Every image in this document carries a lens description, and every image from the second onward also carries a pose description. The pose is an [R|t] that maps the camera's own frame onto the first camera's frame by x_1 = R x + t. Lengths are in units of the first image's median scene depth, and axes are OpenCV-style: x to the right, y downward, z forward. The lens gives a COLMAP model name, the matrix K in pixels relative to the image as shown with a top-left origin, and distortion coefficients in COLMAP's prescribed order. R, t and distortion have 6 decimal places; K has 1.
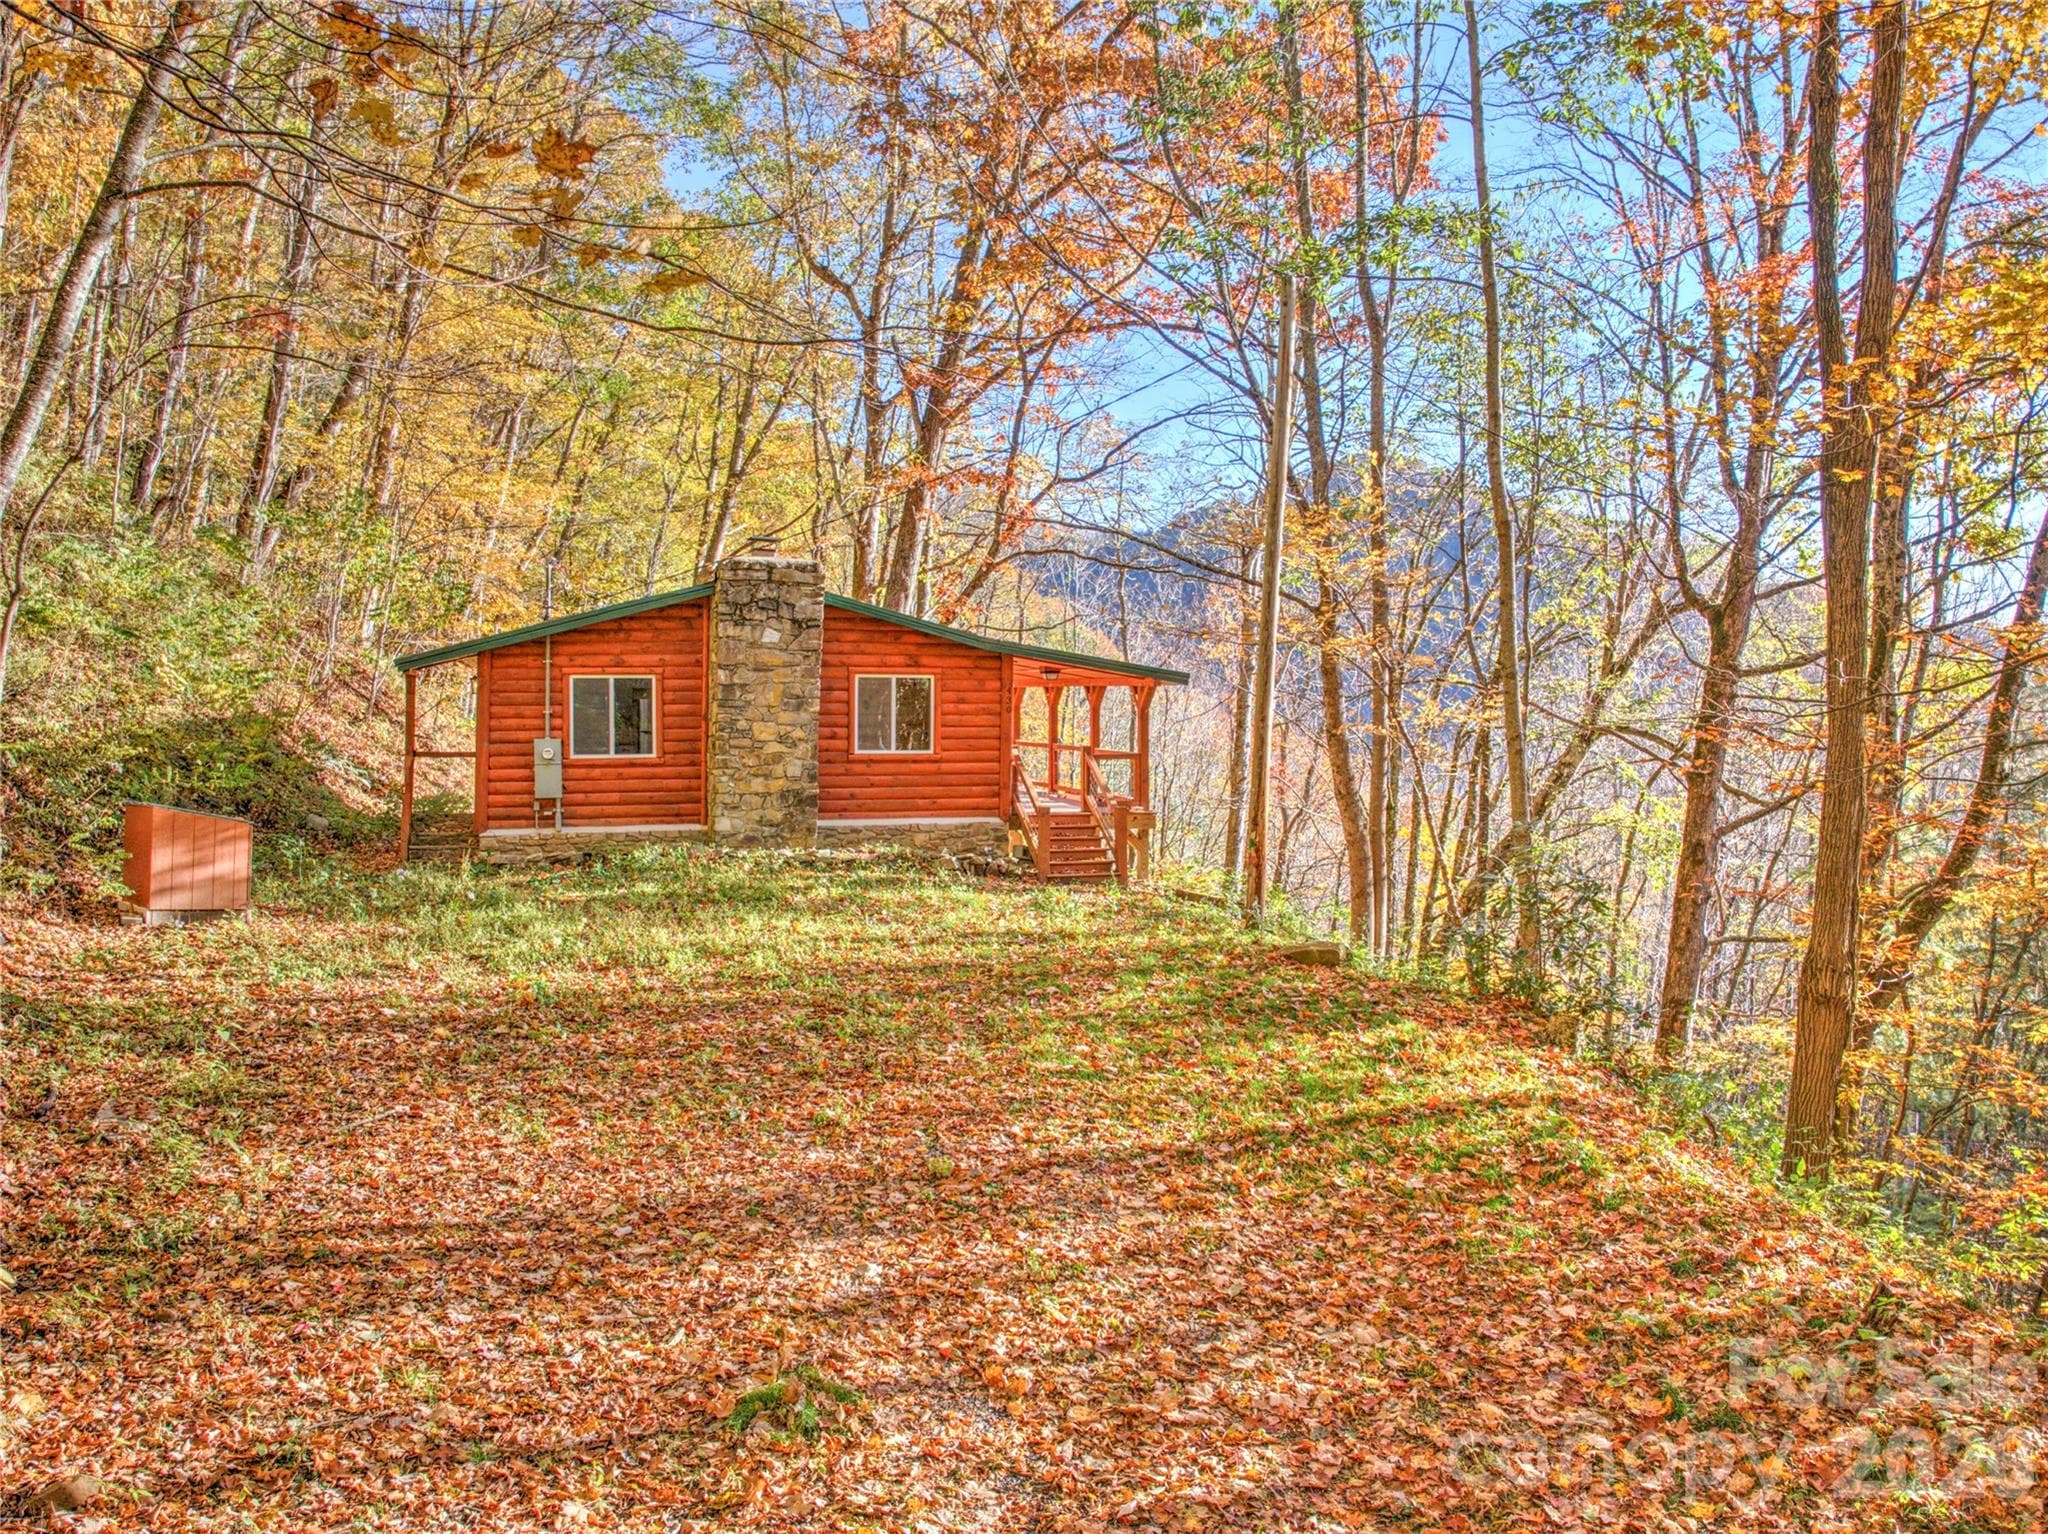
lens RADIAL K [[1495.0, 0, 1024.0], [0, 1495.0, 767.0], [0, 0, 1]] dist [-0.062476, -0.049699]
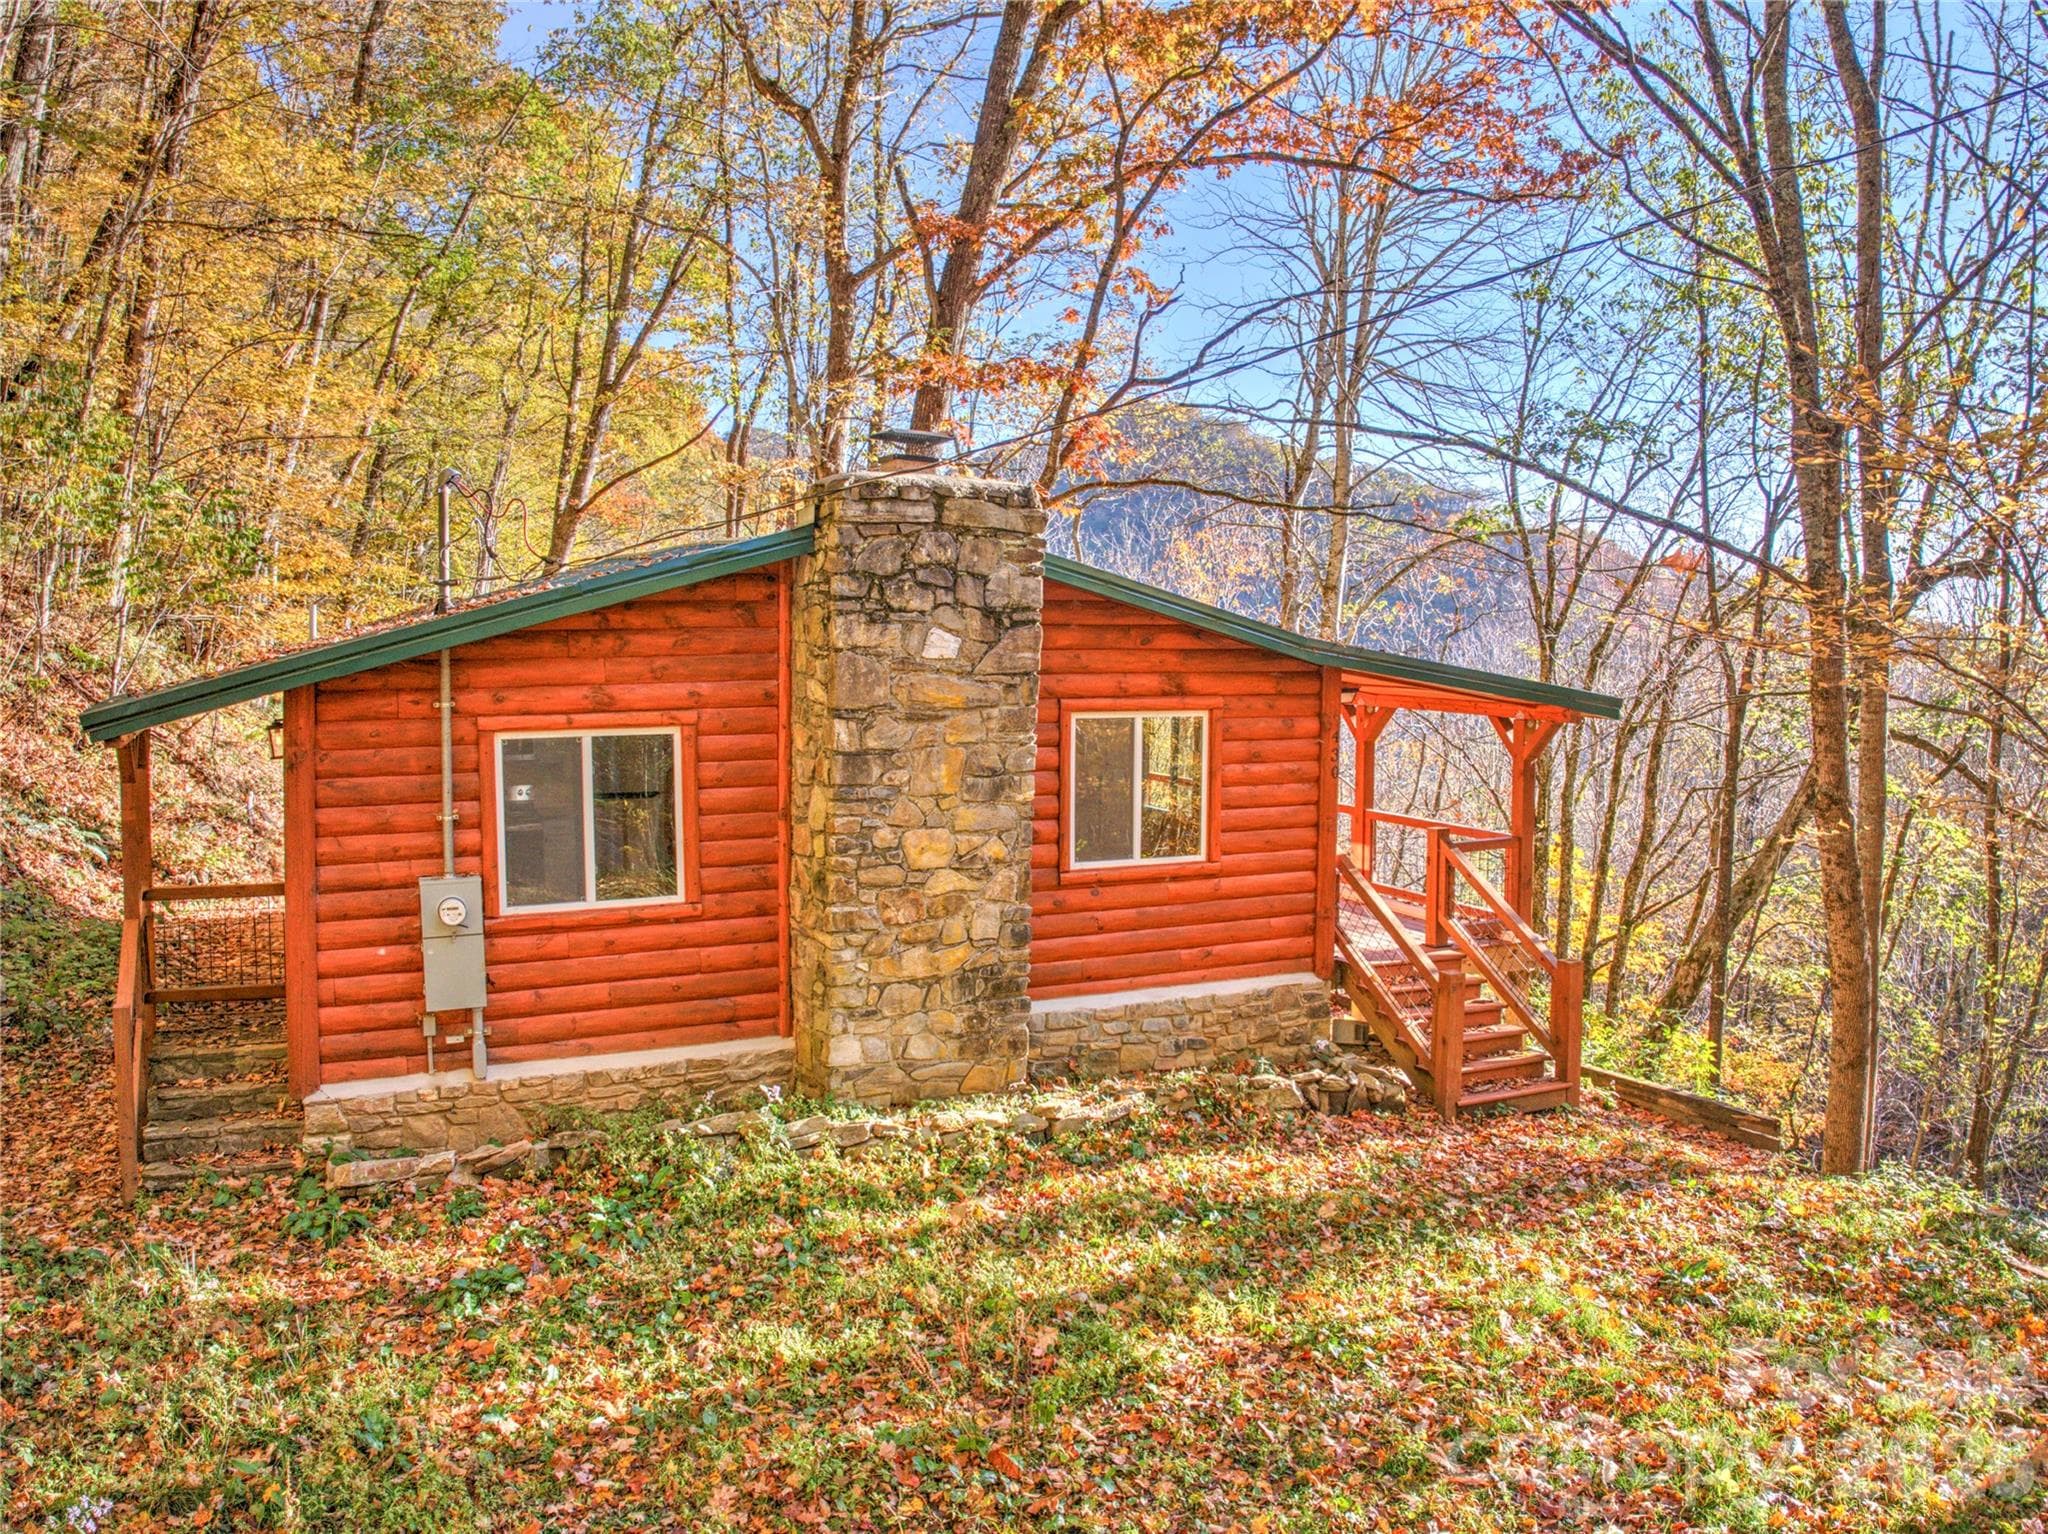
lens RADIAL K [[1495.0, 0, 1024.0], [0, 1495.0, 767.0], [0, 0, 1]] dist [-0.062476, -0.049699]
pose [[0.992836, -0.014223, 0.118633, -0.178736], [0.009614, 0.999180, 0.039337, -0.060581], [-0.119095, -0.037915, 0.992159, 0.477336]]
